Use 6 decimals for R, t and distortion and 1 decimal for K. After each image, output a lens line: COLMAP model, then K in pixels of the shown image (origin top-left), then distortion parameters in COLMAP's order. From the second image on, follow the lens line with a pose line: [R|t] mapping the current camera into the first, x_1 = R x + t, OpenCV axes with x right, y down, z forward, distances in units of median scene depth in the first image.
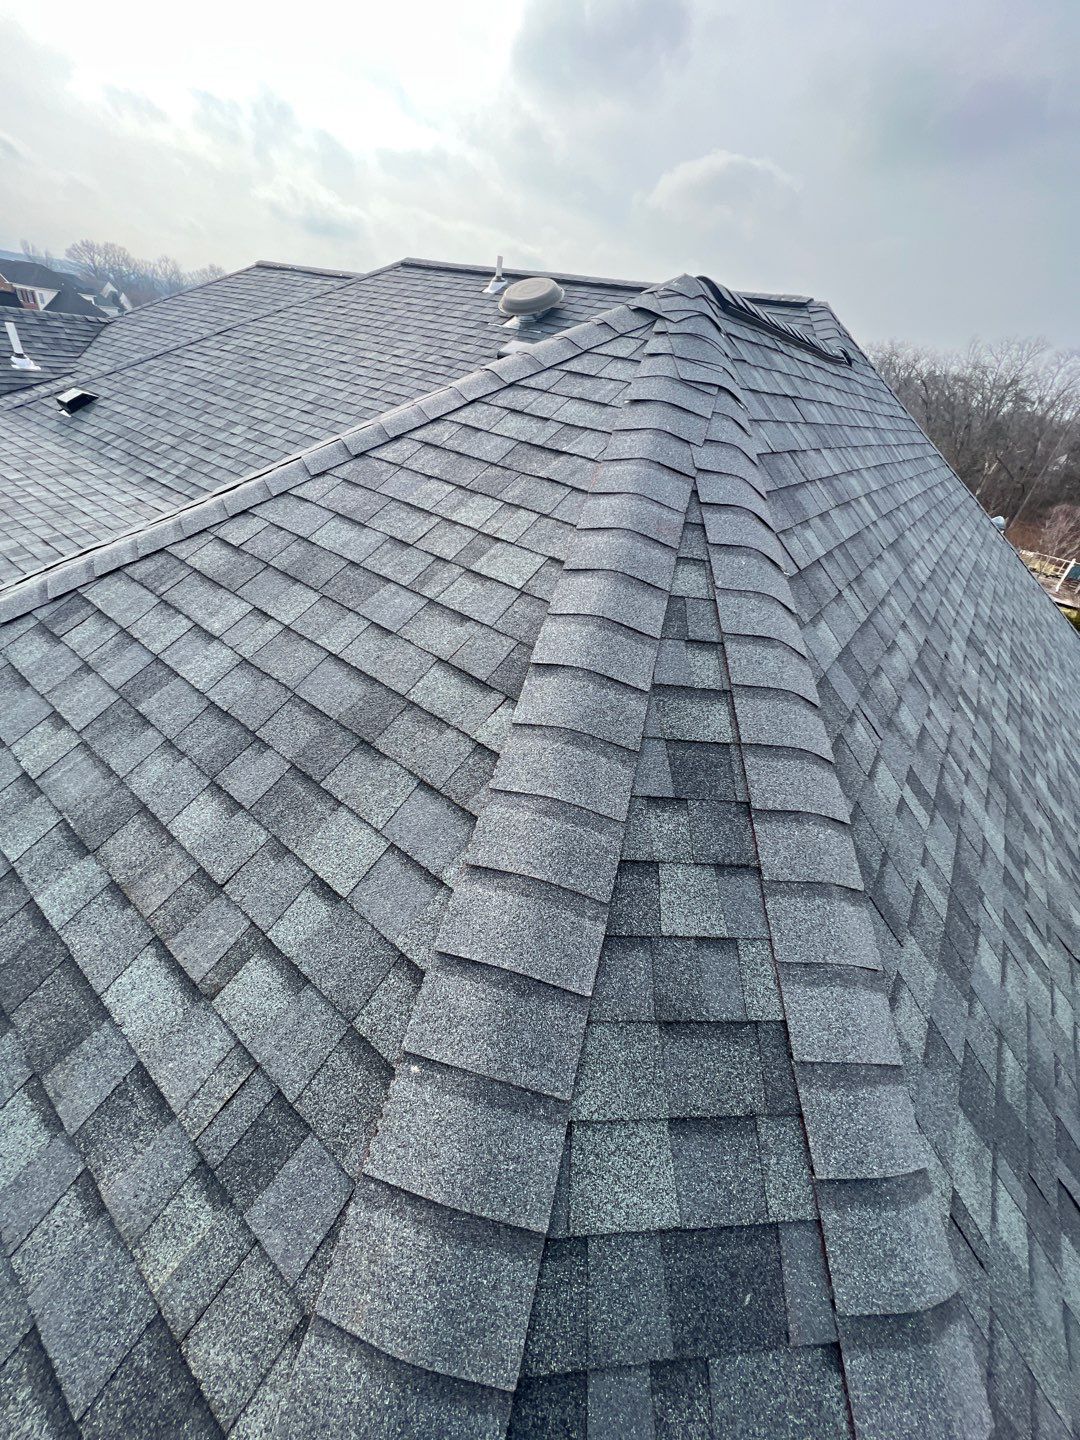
lens RADIAL K [[570.2, 0, 544.2], [0, 570.2, 719.0], [0, 0, 1]] dist [-0.001299, 0.000151]
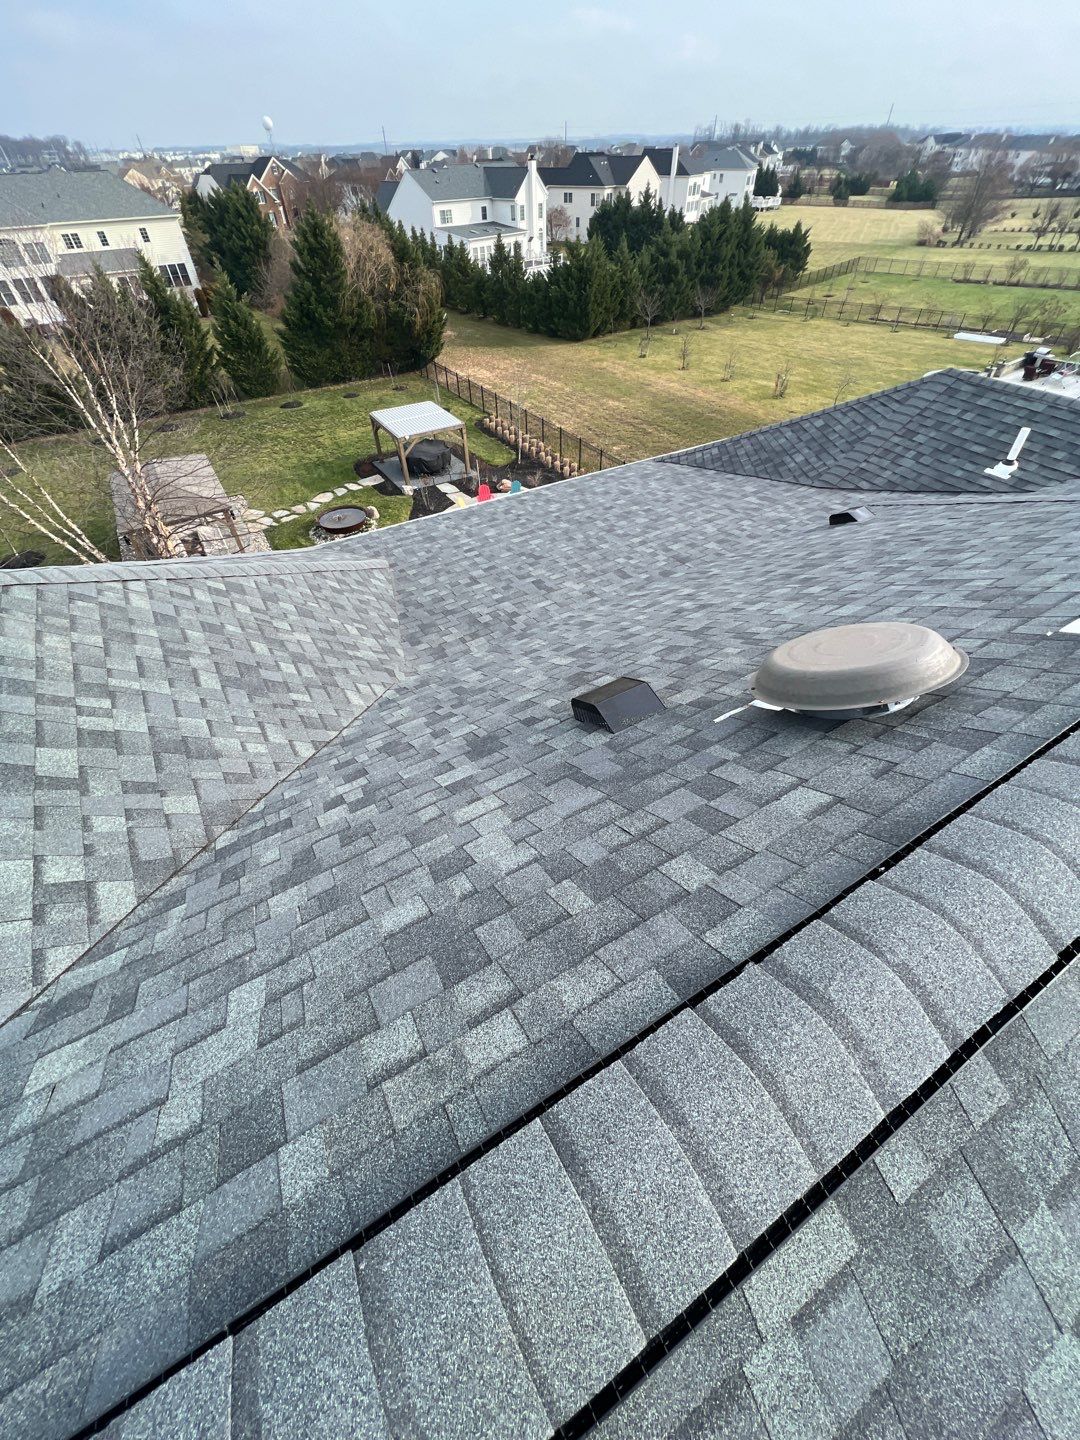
lens RADIAL K [[570.2, 0, 546.7], [0, 570.2, 717.6], [0, 0, 1]] dist [-0.001299, 0.000151]
pose [[-0.374012, 0.550903, -0.746071, 1.249207], [-0.531671, 0.531776, 0.659197, -3.302701], [0.759896, 0.643211, 0.094008, 3.281159]]
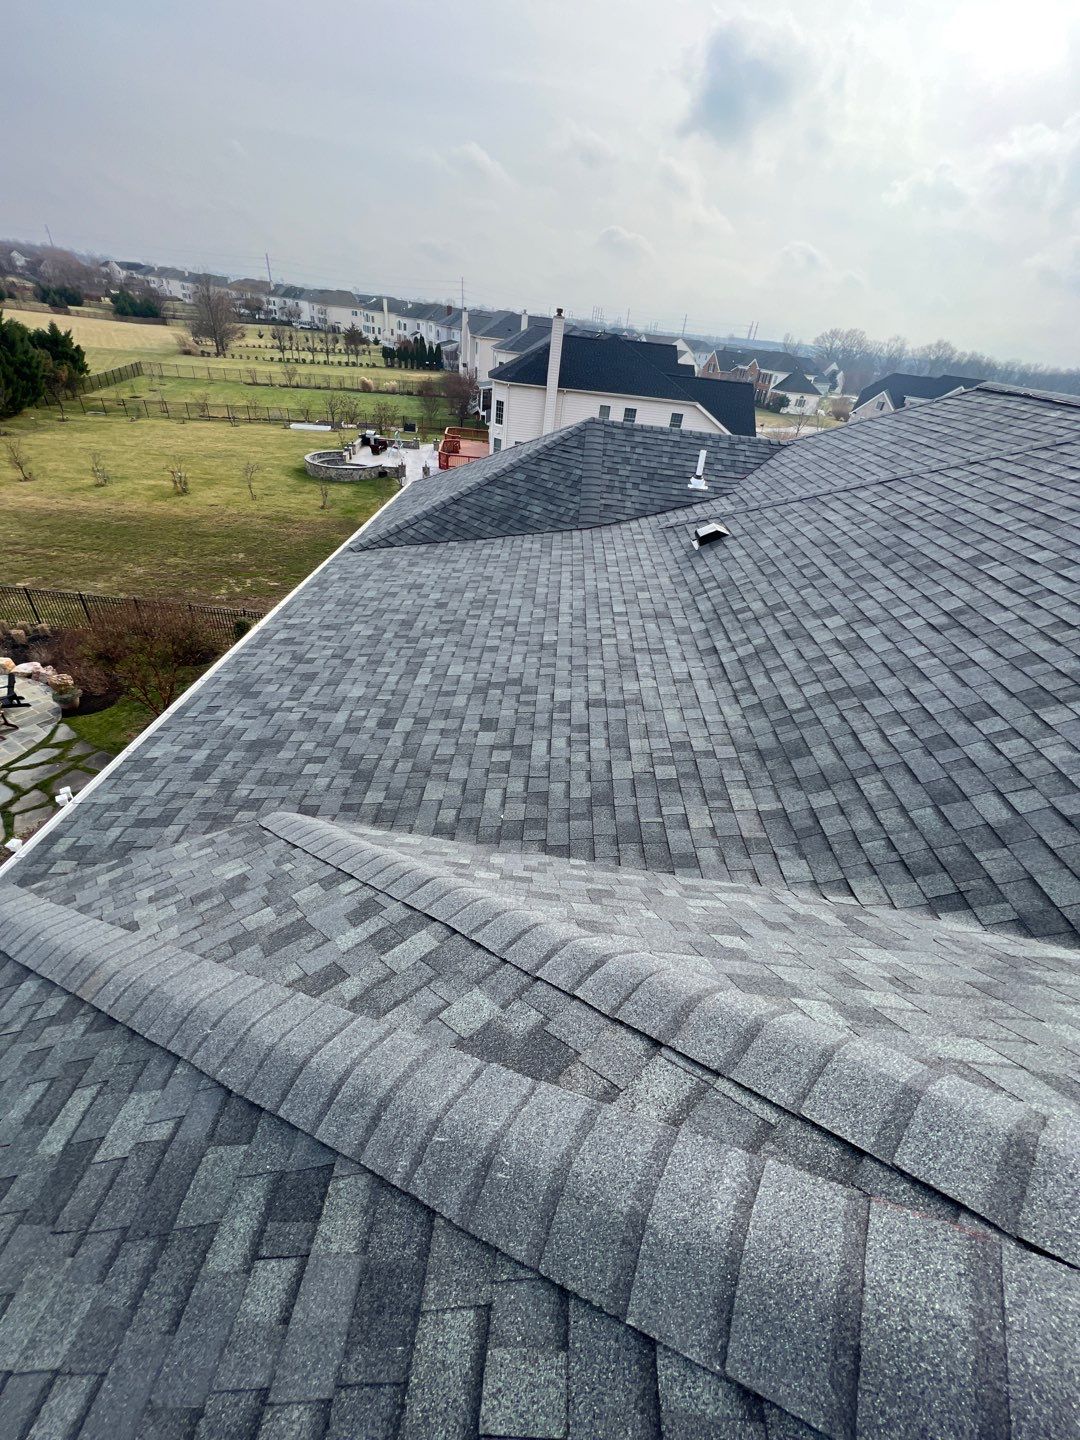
lens RADIAL K [[570.2, 0, 544.1], [0, 570.2, 718.2], [0, 0, 1]] dist [-0.001299, 0.000151]
pose [[0.576614, 0.394248, -0.715601, -0.511807], [-0.456654, 0.881804, 0.117854, -1.098174], [0.677483, 0.258825, 0.688496, 0.716953]]
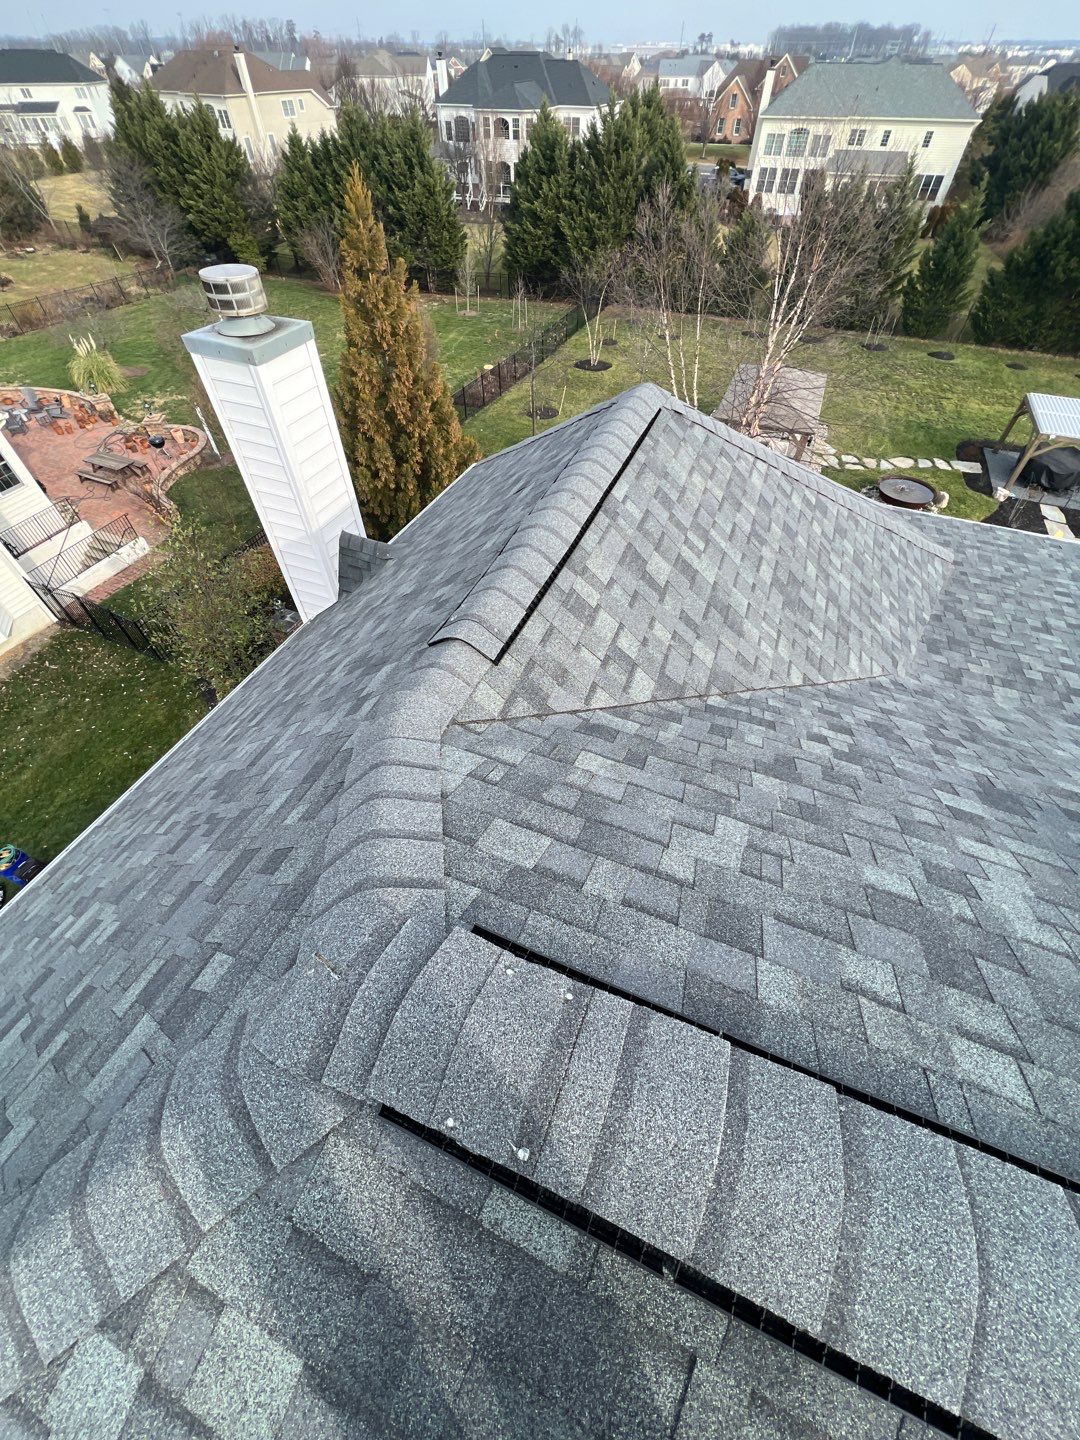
lens RADIAL K [[570.2, 0, 548.0], [0, 570.2, 719.0], [0, 0, 1]] dist [-0.001299, 0.000151]
pose [[-0.956335, 0.095290, -0.276302, 1.592160], [-0.258698, 0.163949, 0.951943, -3.131308], [0.136010, 0.981856, -0.132139, 3.182151]]
